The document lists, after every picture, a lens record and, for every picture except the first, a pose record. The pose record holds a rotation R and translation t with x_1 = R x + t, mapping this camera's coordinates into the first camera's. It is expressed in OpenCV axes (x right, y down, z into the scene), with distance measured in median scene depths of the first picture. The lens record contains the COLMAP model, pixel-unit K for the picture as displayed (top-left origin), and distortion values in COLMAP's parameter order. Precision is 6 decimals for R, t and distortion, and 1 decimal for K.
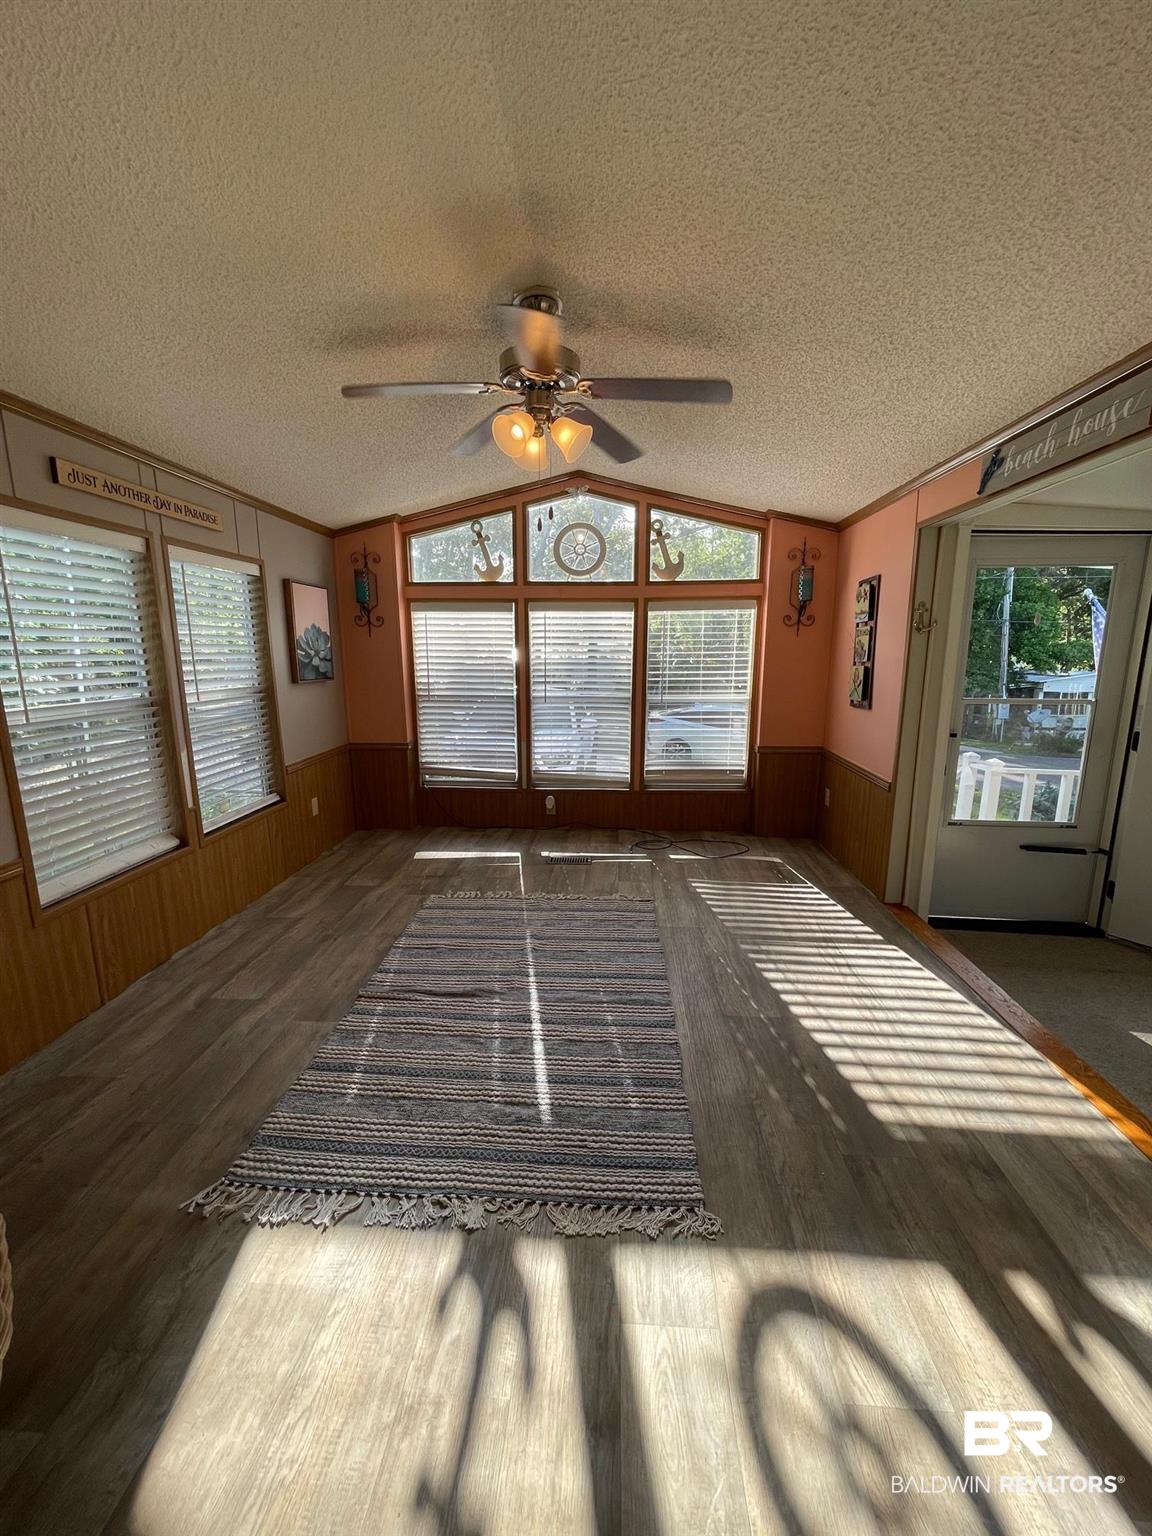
lens RADIAL K [[623.2, 0, 576.0], [0, 623.2, 768.0], [0, 0, 1]] dist [-0.000254, 0.000039]
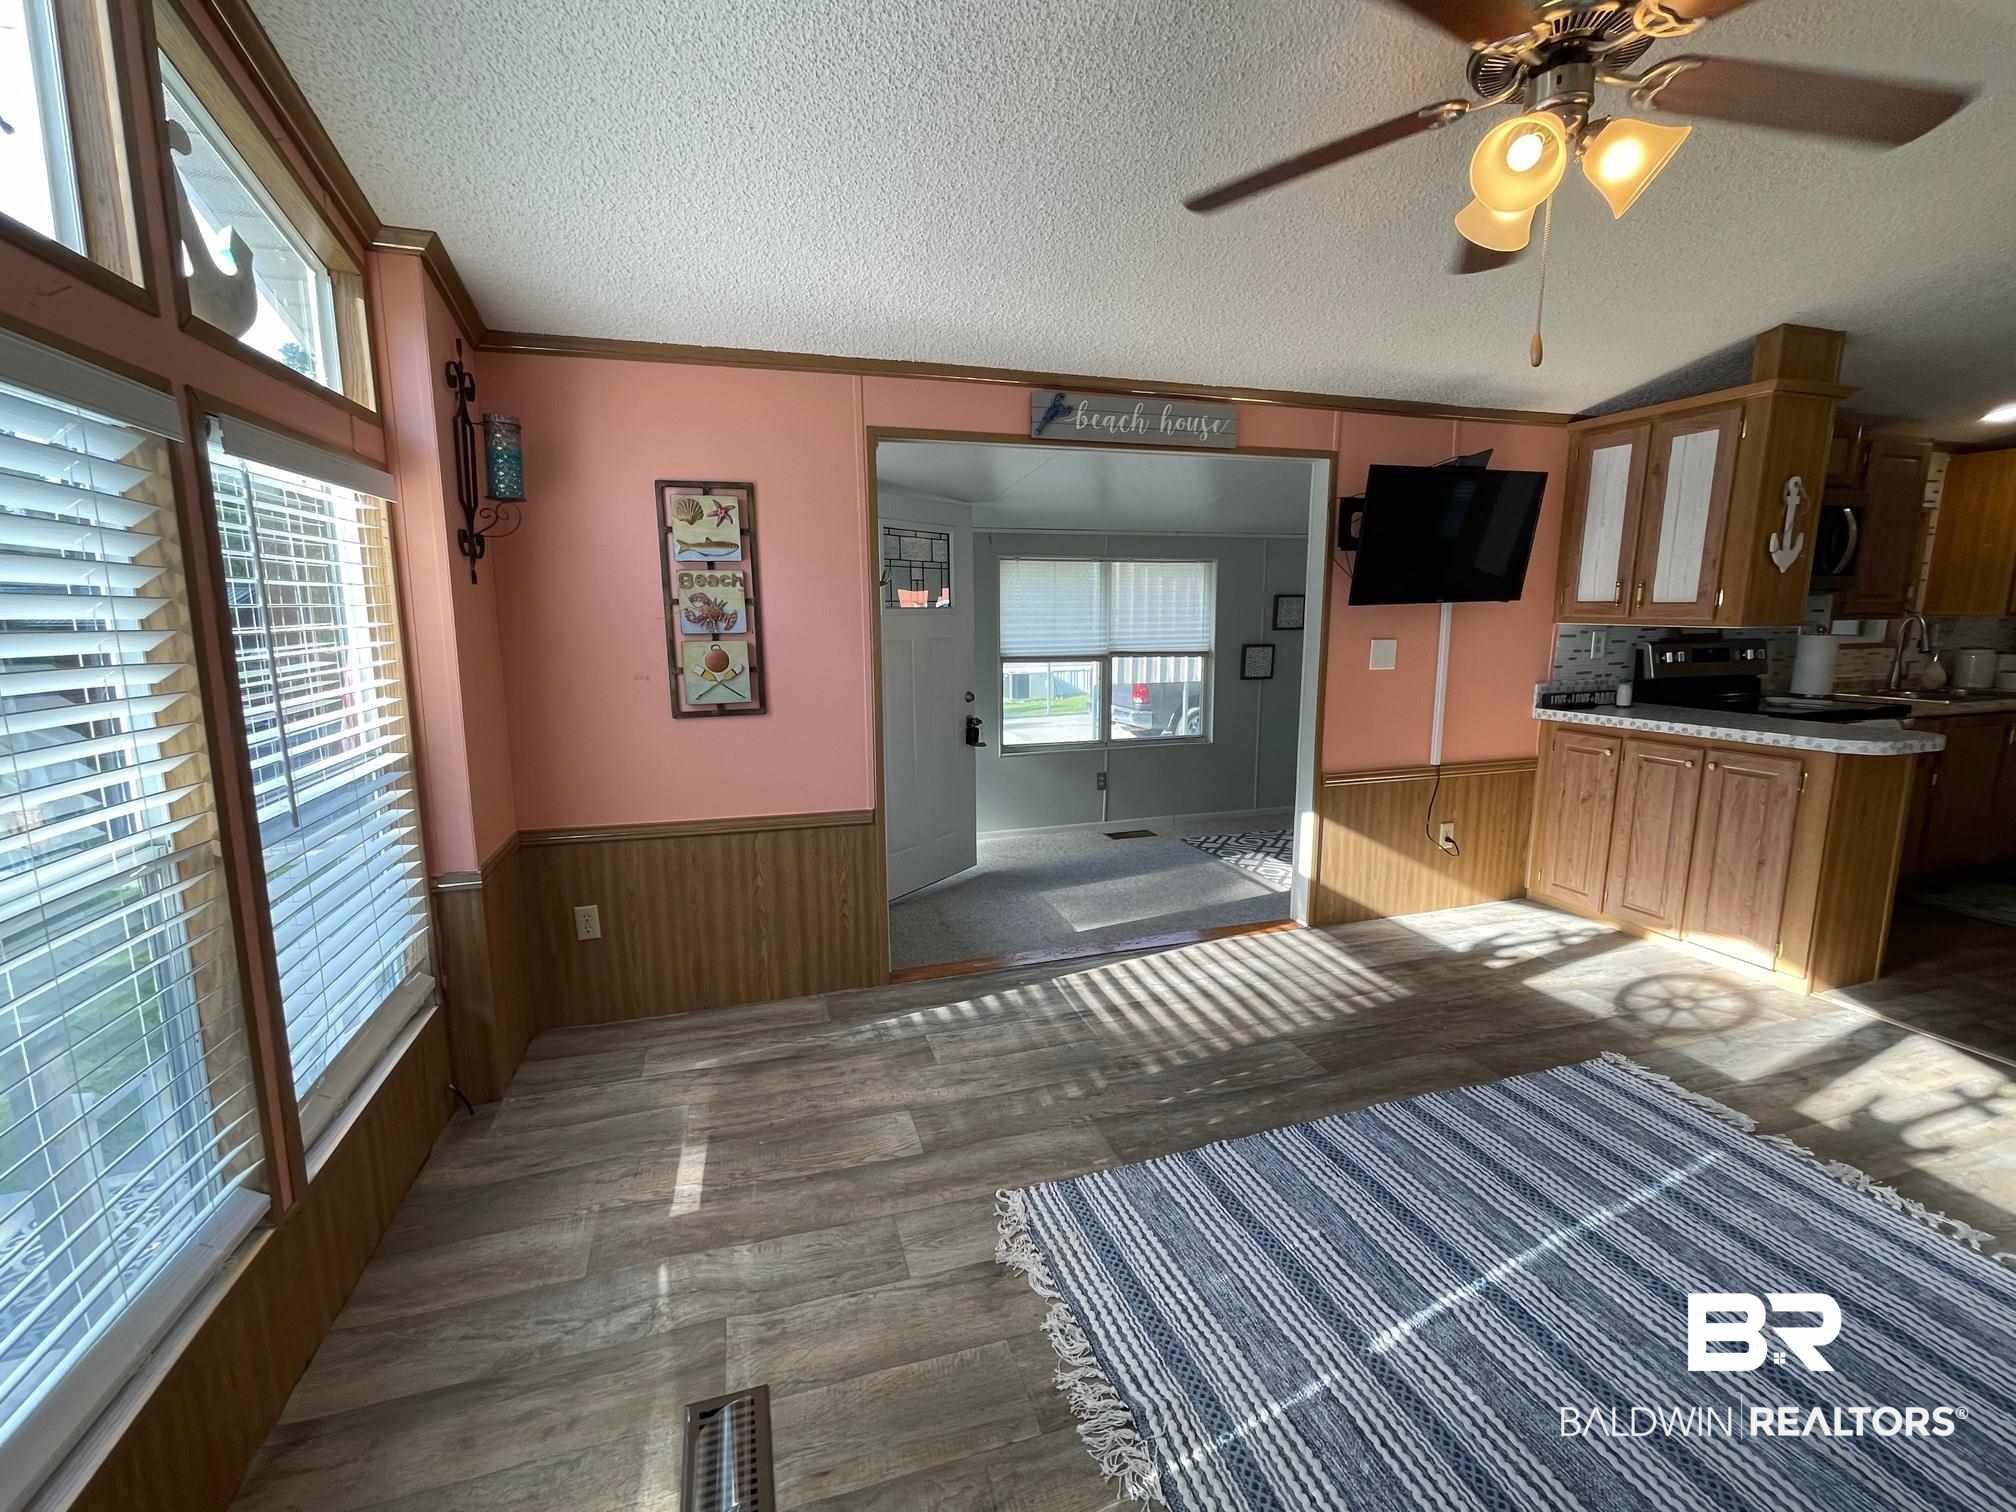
lens RADIAL K [[876.7, 0, 1008.0], [0, 876.7, 756.0], [0, 0, 1]] dist [0.002691, 0.000496]
pose [[-0.354838, -0.147210, 0.923266, -0.348018], [0.183339, 0.957396, 0.223114, -0.187621], [-0.916775, 0.248440, -0.312731, 1.010799]]
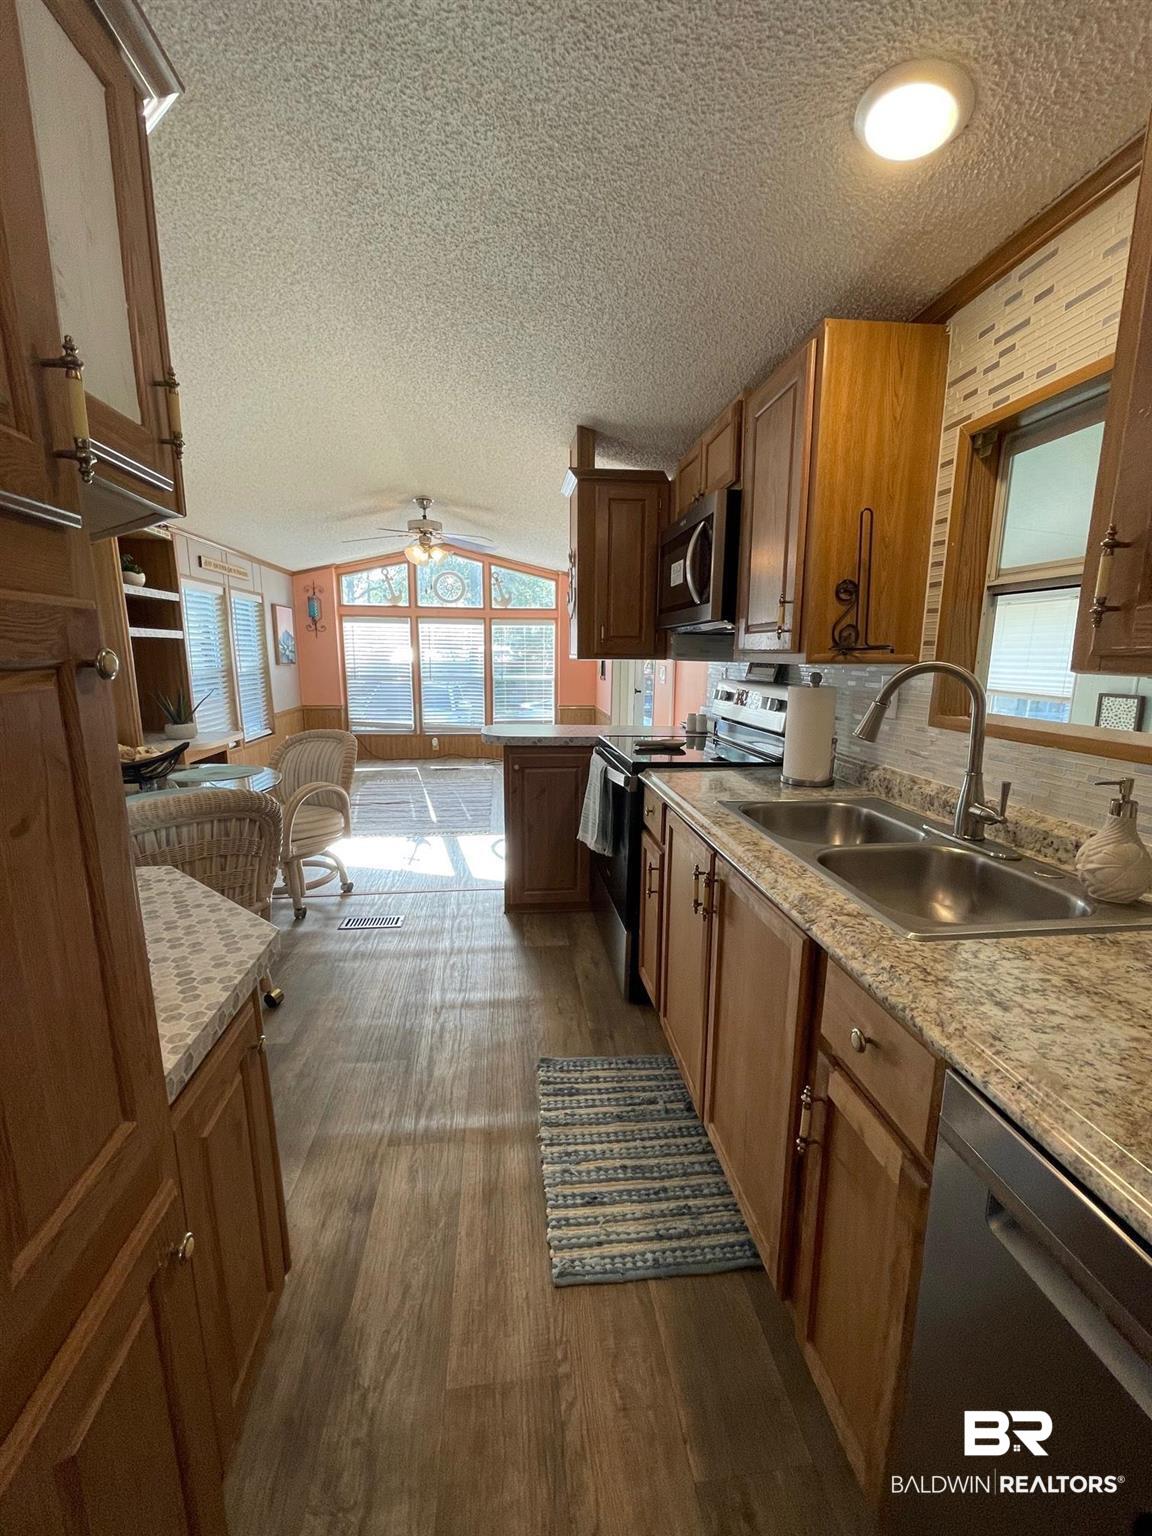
lens RADIAL K [[623.2, 0, 576.0], [0, 623.2, 768.0], [0, 0, 1]] dist [-0.000254, 0.000039]
pose [[0.983554, -0.023149, 0.179123, 0.034910], [0.024152, 0.999702, -0.003418, 0.172669], [-0.178991, 0.007688, 0.983821, -0.825258]]
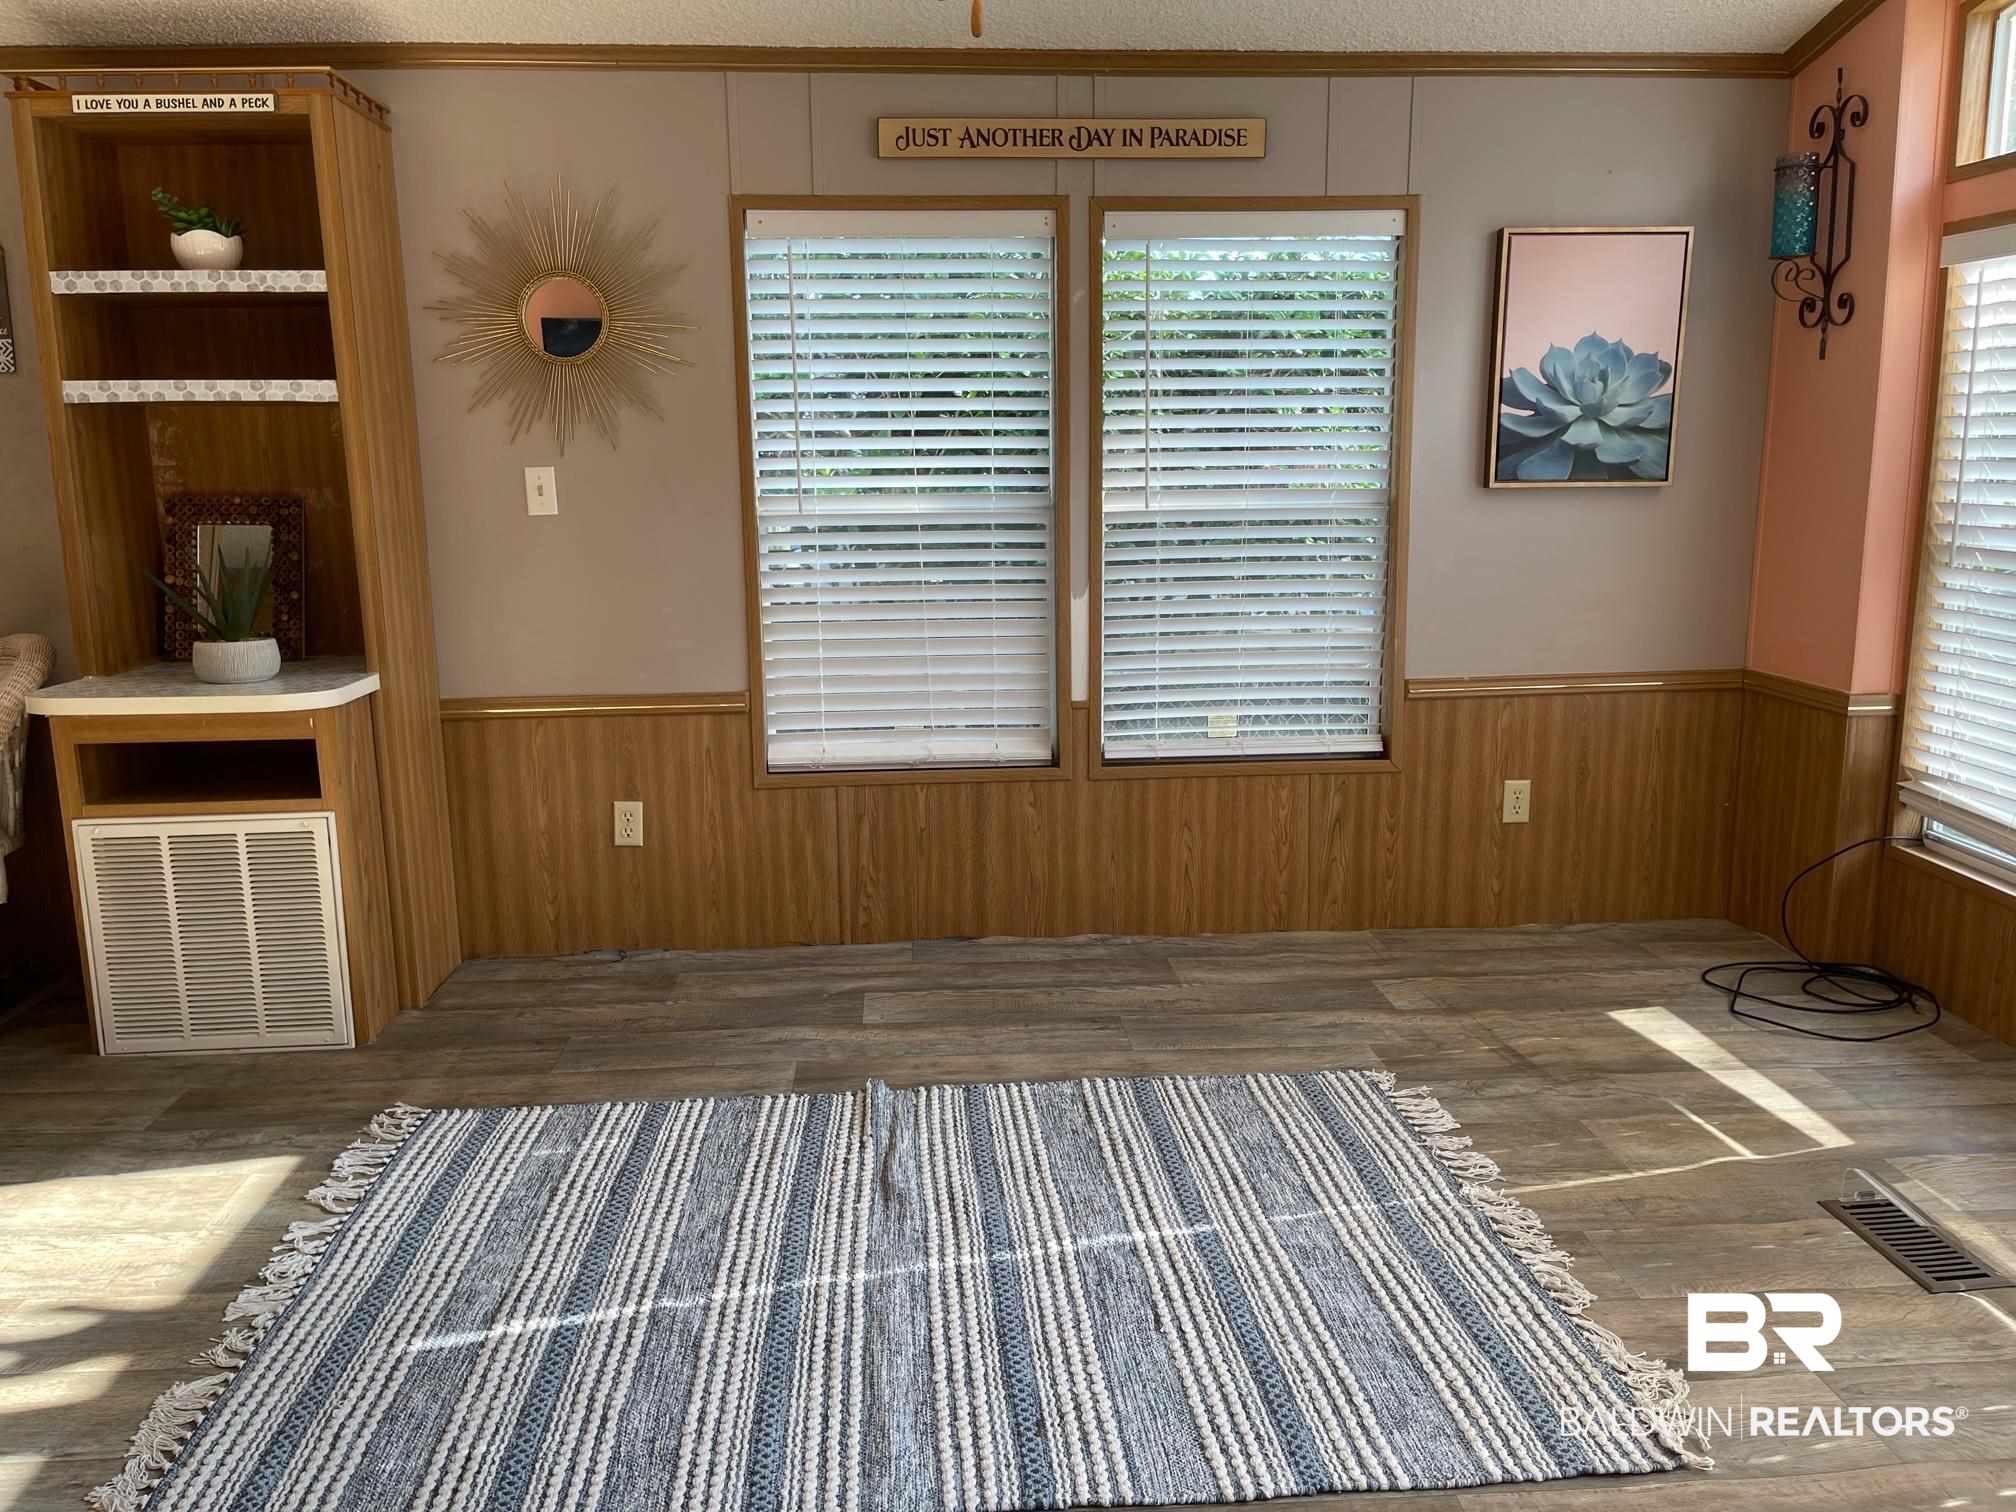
lens RADIAL K [[1496.9, 0, 1008.0], [0, 1496.9, 756.0], [0, 0, 1]] dist [0.007885, -0.002280]
pose [[0.127278, 0.190110, -0.973477, 0.514624], [-0.176666, 0.970111, 0.166354, -0.074609], [0.976007, 0.150807, 0.157060, 0.579659]]
